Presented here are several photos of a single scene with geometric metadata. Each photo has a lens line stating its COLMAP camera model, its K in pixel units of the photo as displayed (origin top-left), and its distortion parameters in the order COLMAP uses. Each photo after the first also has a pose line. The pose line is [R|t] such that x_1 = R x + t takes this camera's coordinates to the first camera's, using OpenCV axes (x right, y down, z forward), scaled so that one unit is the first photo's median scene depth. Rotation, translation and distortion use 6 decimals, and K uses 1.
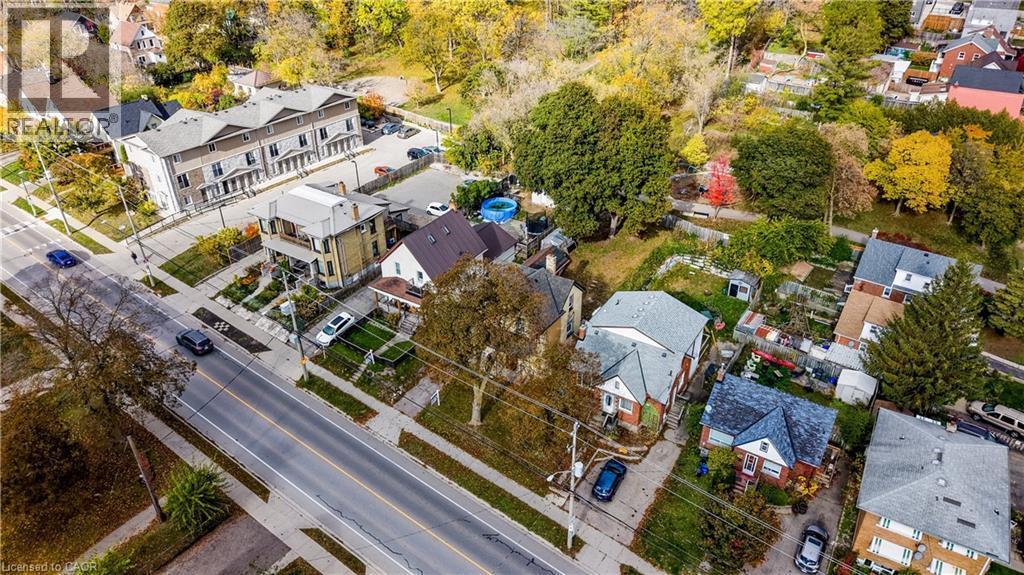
lens RADIAL K [[689.6, 0, 513.7], [0, 689.6, 286.5], [0, 0, 1]] dist [-0.007348, -0.002778]
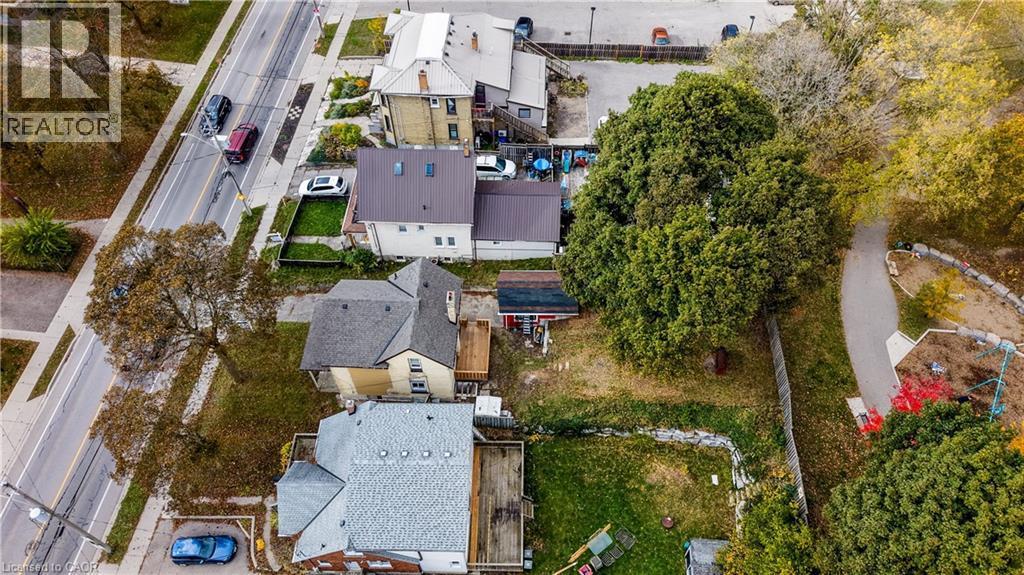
lens RADIAL K [[689.6, 0, 513.7], [0, 689.6, 286.5], [0, 0, 1]] dist [-0.007348, -0.002778]
pose [[0.509252, 0.685211, -0.520719, 0.400131], [-0.443204, 0.727456, 0.523812, -0.401014], [0.737722, -0.035967, 0.674146, 0.545776]]
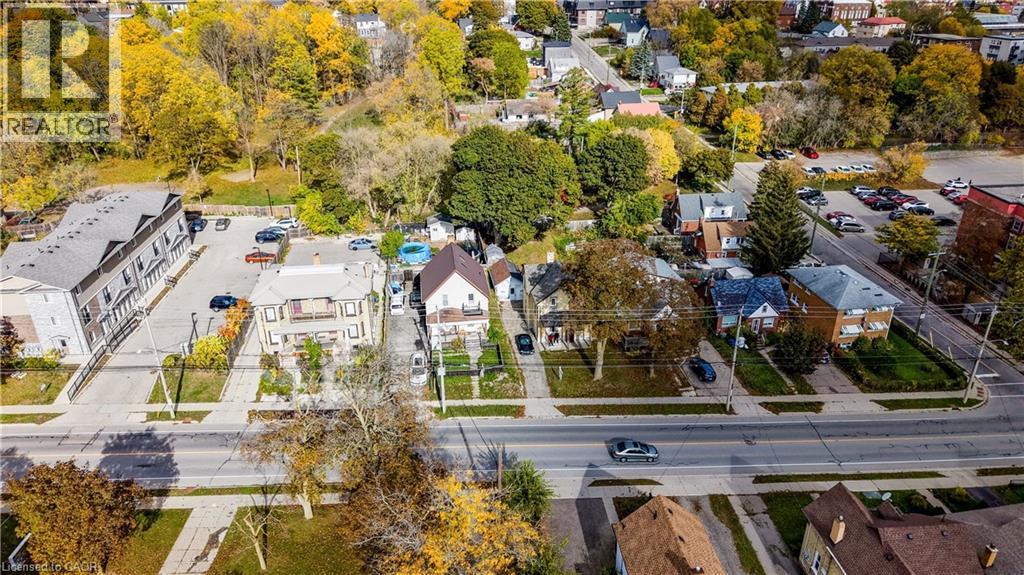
lens RADIAL K [[689.6, 0, 513.7], [0, 689.6, 286.5], [0, 0, 1]] dist [-0.007348, -0.002778]
pose [[0.755832, -0.281105, 0.591353, -0.699876], [0.344199, 0.938875, 0.006368, -0.014763], [-0.556996, 0.198730, 0.806388, 0.034110]]
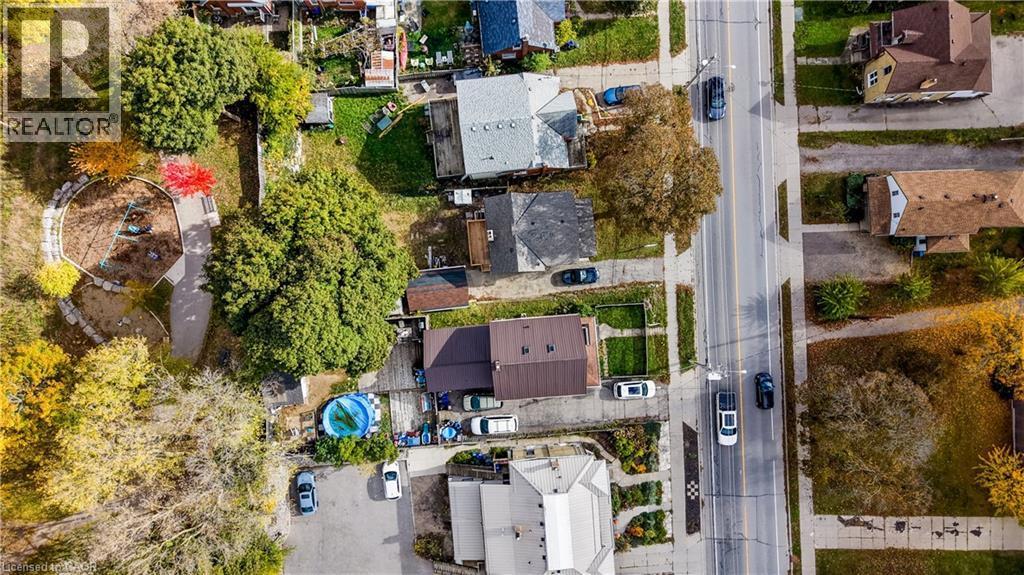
lens RADIAL K [[689.6, 0, 513.7], [0, 689.6, 286.5], [0, 0, 1]] dist [-0.007348, -0.002778]
pose [[-0.609680, -0.792646, 0.001496, -0.022831], [0.406791, -0.311271, 0.858855, -0.811853], [-0.680302, 0.524235, 0.512217, 0.484078]]
